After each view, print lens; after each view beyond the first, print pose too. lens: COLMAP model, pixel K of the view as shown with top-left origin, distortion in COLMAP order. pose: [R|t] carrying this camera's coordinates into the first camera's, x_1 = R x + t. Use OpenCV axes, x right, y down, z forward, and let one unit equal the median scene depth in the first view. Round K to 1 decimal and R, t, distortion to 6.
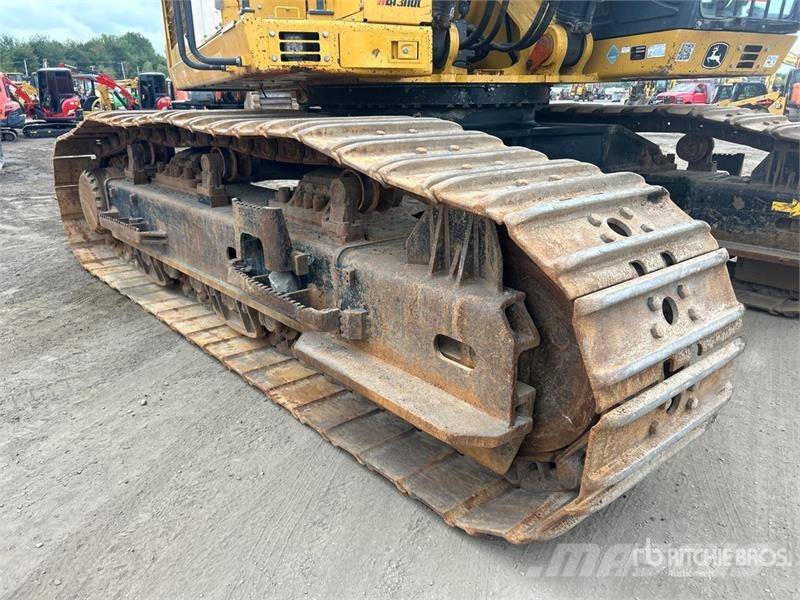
lens RADIAL K [[606.8, 0, 400.0], [0, 606.8, 300.0], [0, 0, 1]] dist [0.041895, -0.004770]
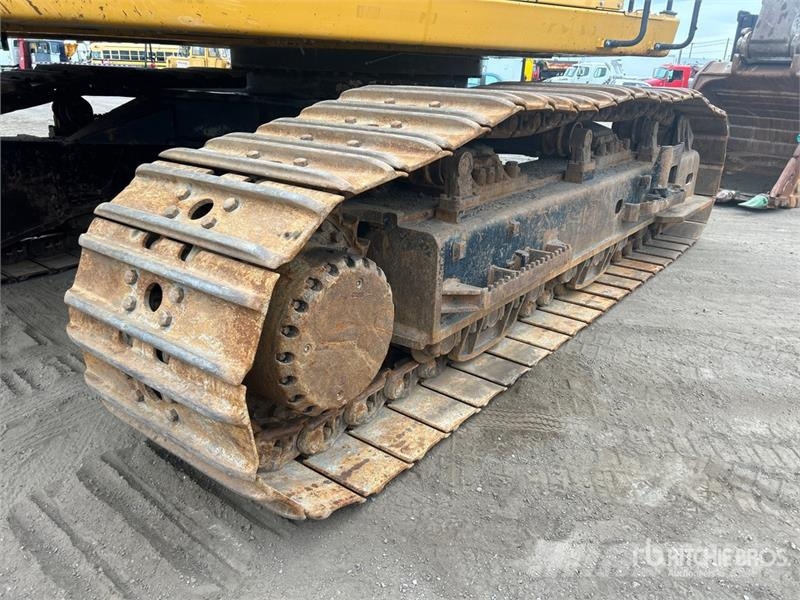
lens RADIAL K [[606.8, 0, 400.0], [0, 606.8, 300.0], [0, 0, 1]] dist [0.041895, -0.004770]
pose [[-0.202072, -0.352037, 0.913913, -1.242988], [0.286813, 0.870980, 0.398915, -0.475254], [-0.936432, 0.342731, -0.075032, 1.431387]]
